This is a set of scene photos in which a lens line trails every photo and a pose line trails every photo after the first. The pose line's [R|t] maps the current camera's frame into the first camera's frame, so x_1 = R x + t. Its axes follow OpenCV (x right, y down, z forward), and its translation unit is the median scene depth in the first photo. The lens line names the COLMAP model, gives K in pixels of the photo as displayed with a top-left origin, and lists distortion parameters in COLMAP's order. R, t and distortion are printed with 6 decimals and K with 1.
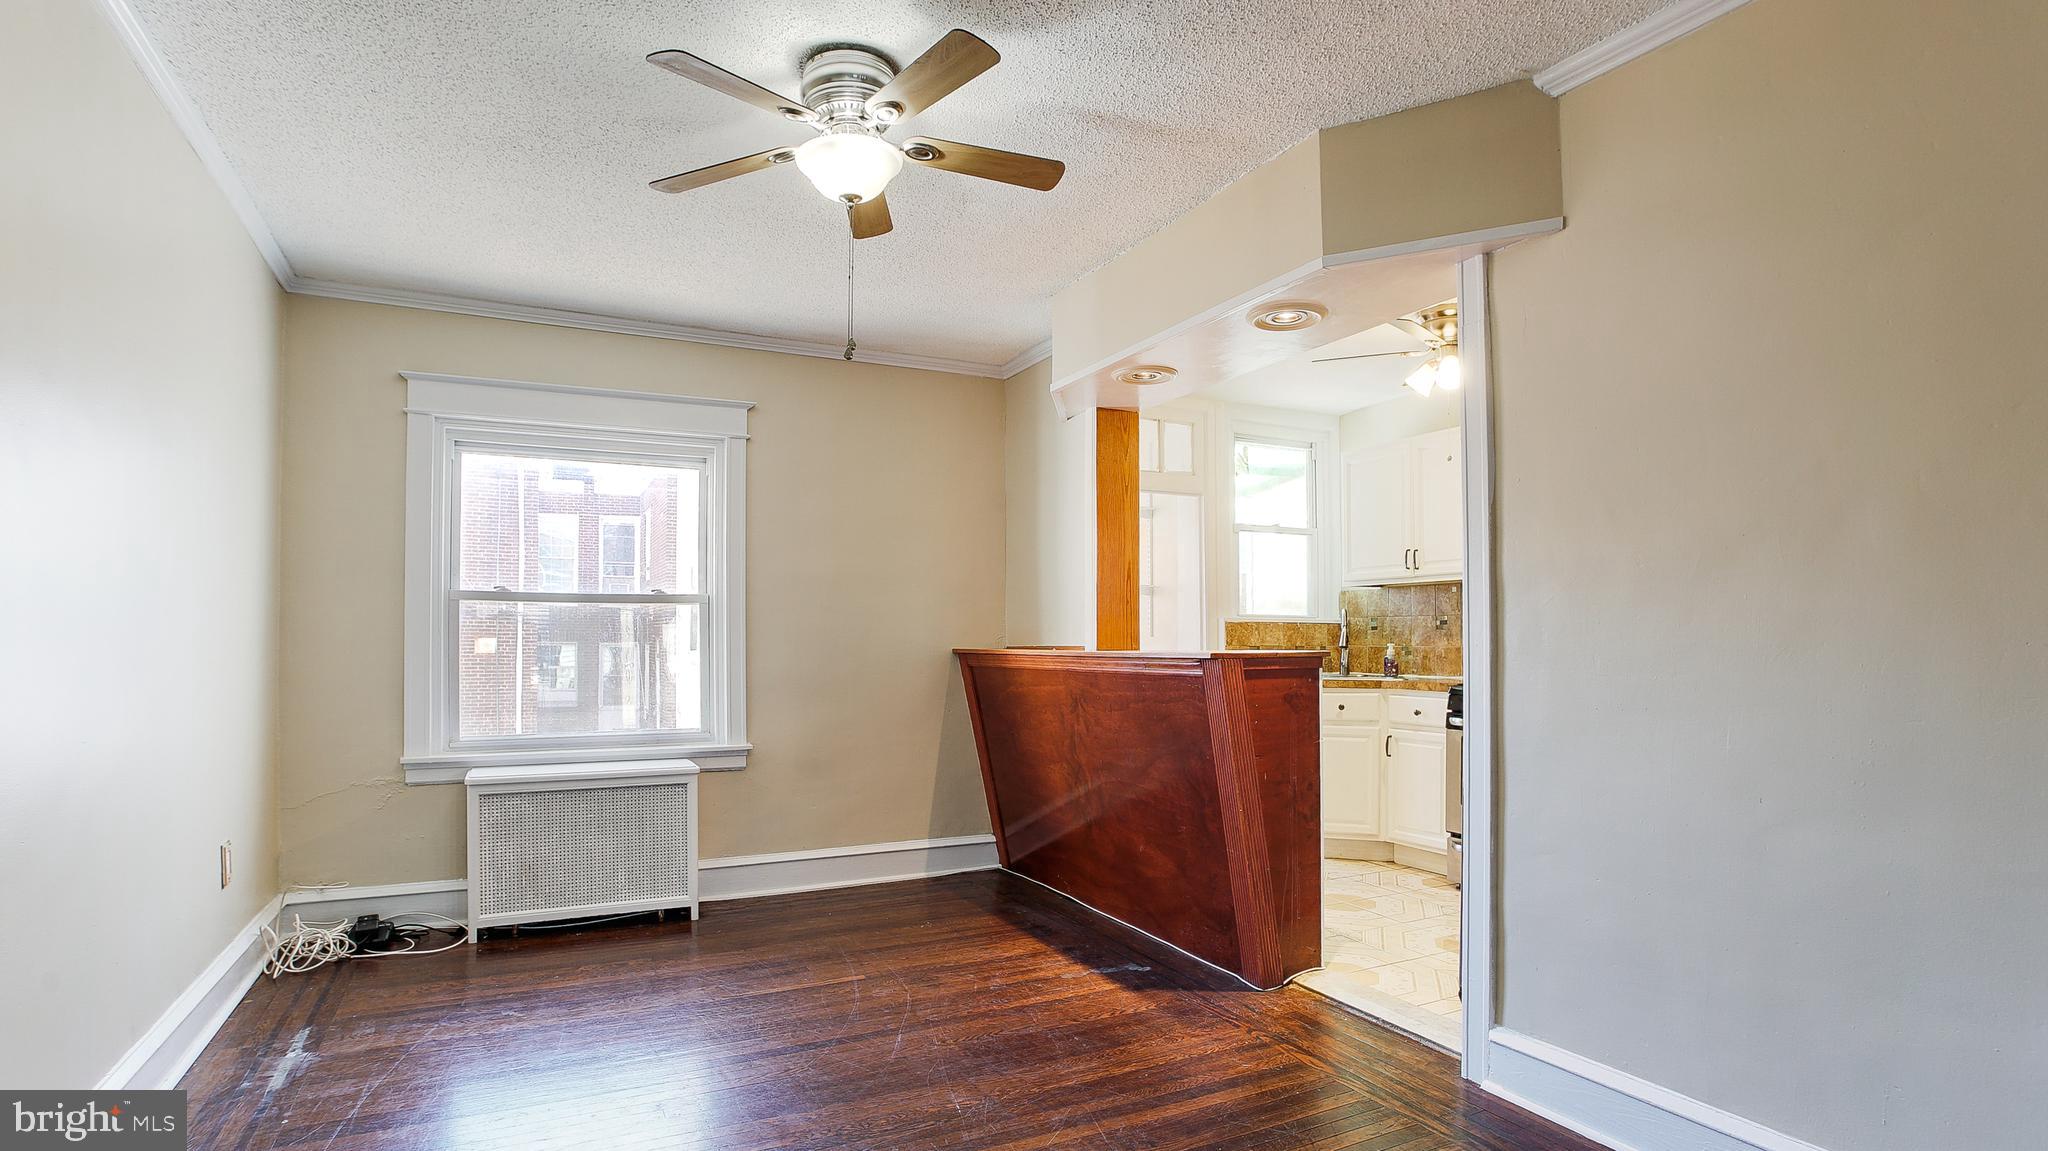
lens RADIAL K [[1017.8, 0, 1052.9], [0, 1017.8, 603.0], [0, 0, 1]] dist [-0.012692, 0.004222]
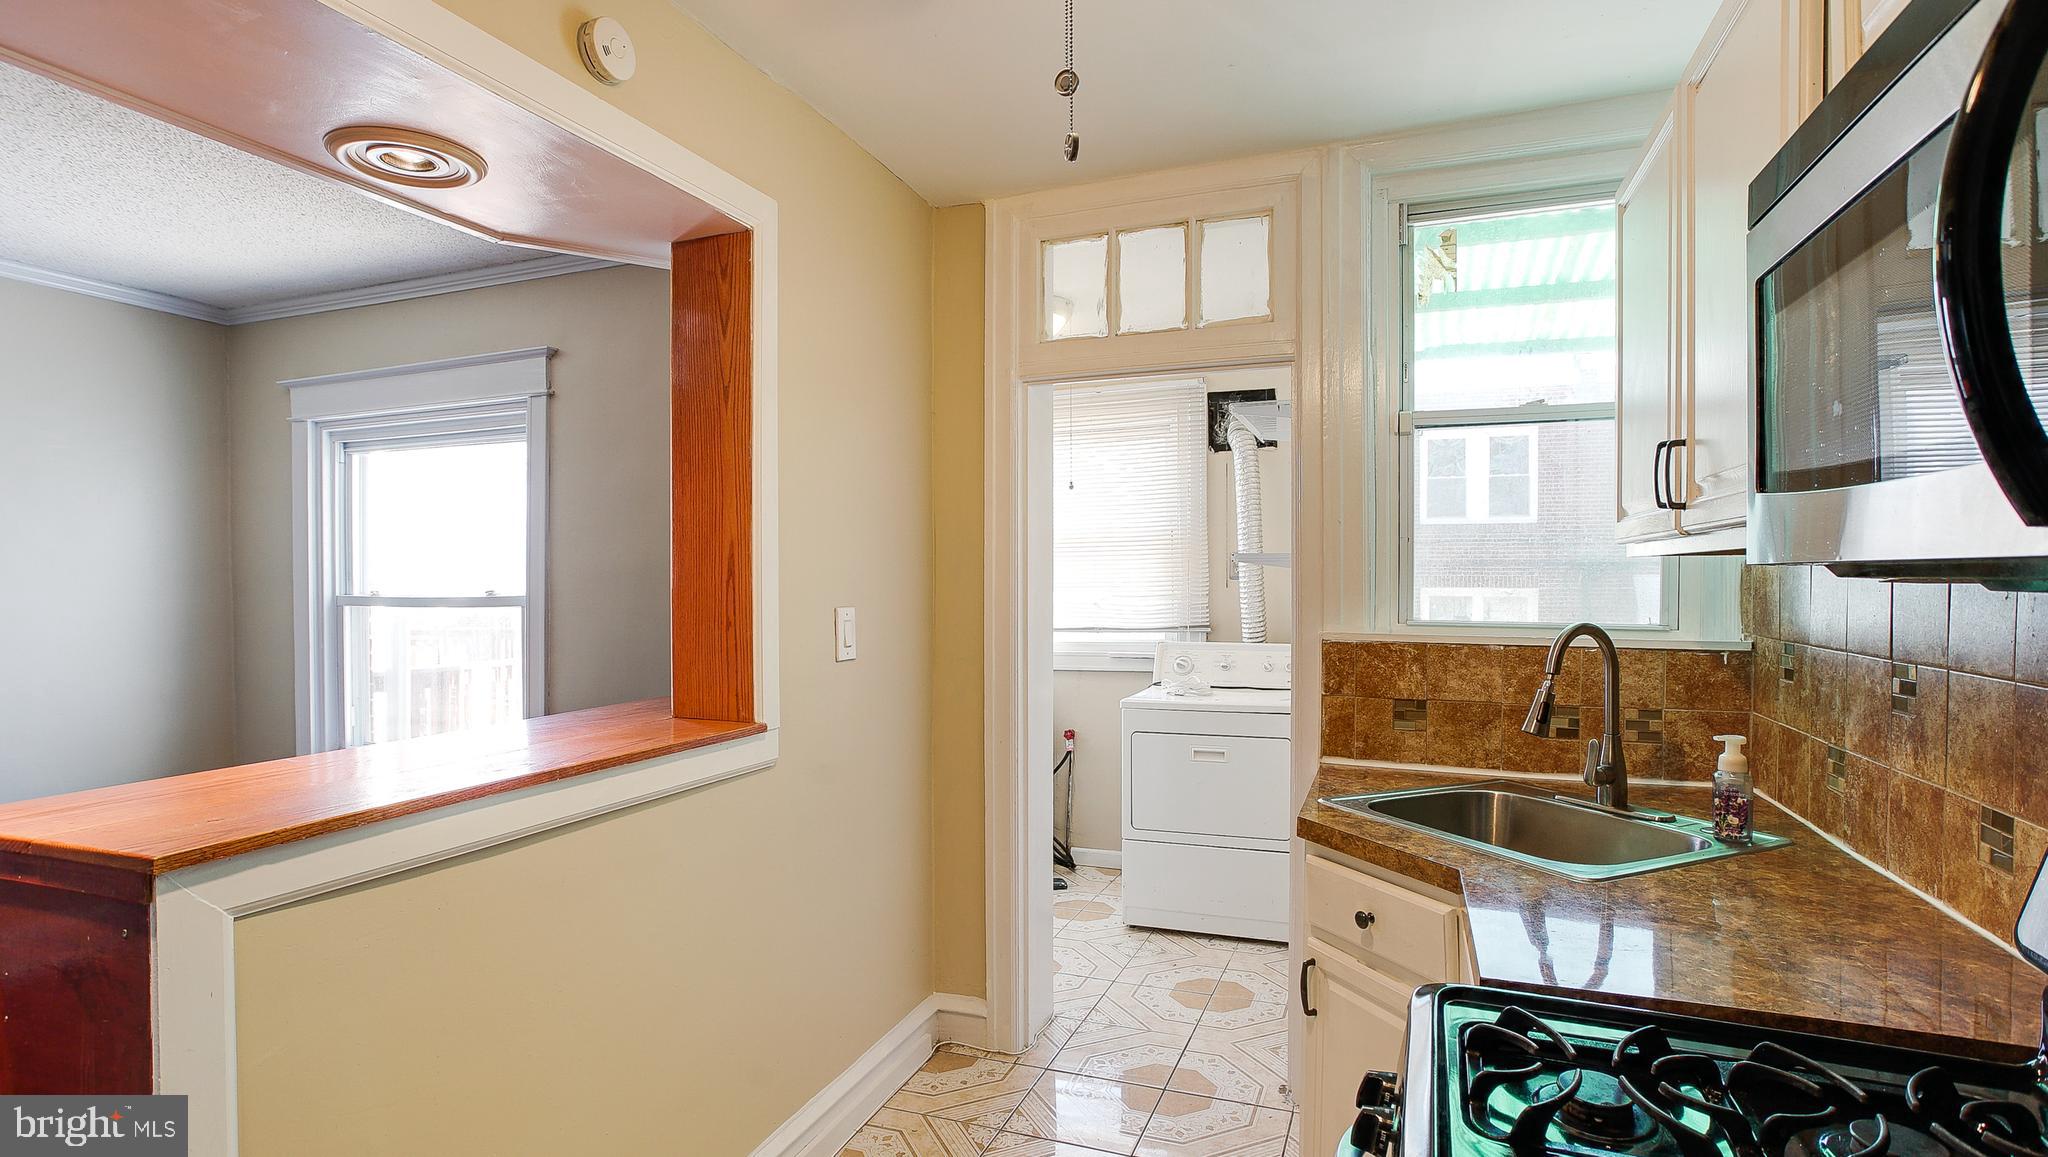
lens RADIAL K [[1017.8, 0, 990.8], [0, 1017.8, 590.5], [0, 0, 1]] dist [-0.012692, 0.004222]
pose [[0.653439, 0.009871, -0.756914, 0.483083], [0.030387, 0.998767, 0.039258, -0.029848], [0.756369, -0.048653, 0.652334, 0.705751]]
